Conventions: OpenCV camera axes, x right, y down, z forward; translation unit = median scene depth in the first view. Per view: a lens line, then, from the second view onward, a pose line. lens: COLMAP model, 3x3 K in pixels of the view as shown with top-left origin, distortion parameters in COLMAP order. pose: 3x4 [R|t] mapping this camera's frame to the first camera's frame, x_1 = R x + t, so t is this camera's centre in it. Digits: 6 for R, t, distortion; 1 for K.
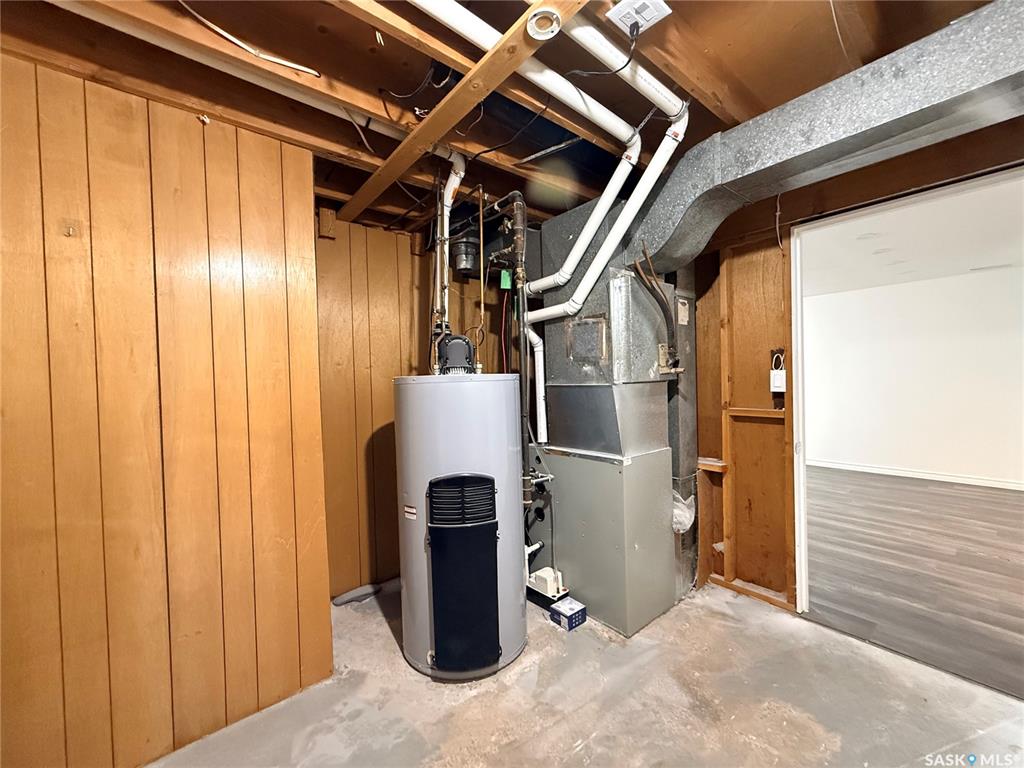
lens RADIAL K [[406.7, 0, 512.8], [0, 406.7, 385.7], [0, 0, 1]] dist [0.000713, -0.000701]
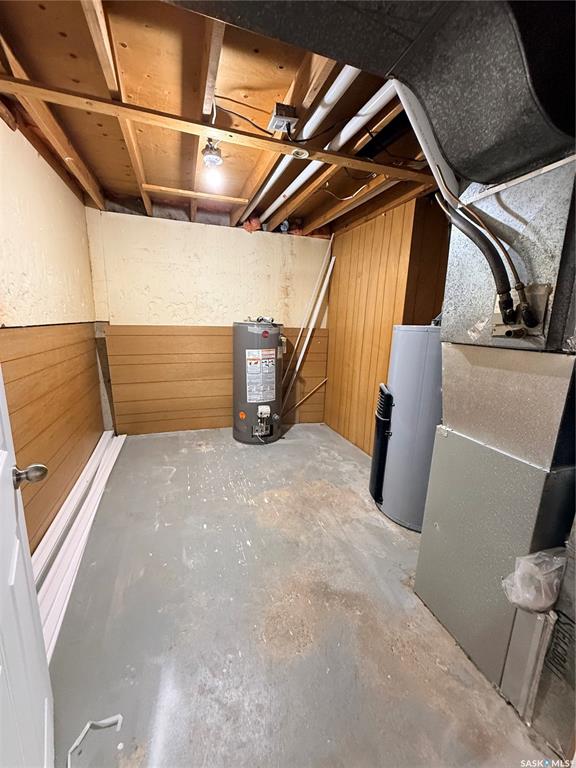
lens RADIAL K [[305.1, 0, 287.4], [0, 305.1, 381.9], [0, 0, 1]] dist [0.000713, -0.000701]
pose [[-0.349542, 0.201578, -0.914979, 1.226874], [-0.035692, 0.973007, 0.227997, -0.072549], [0.936240, 0.112352, -0.332913, 1.106044]]
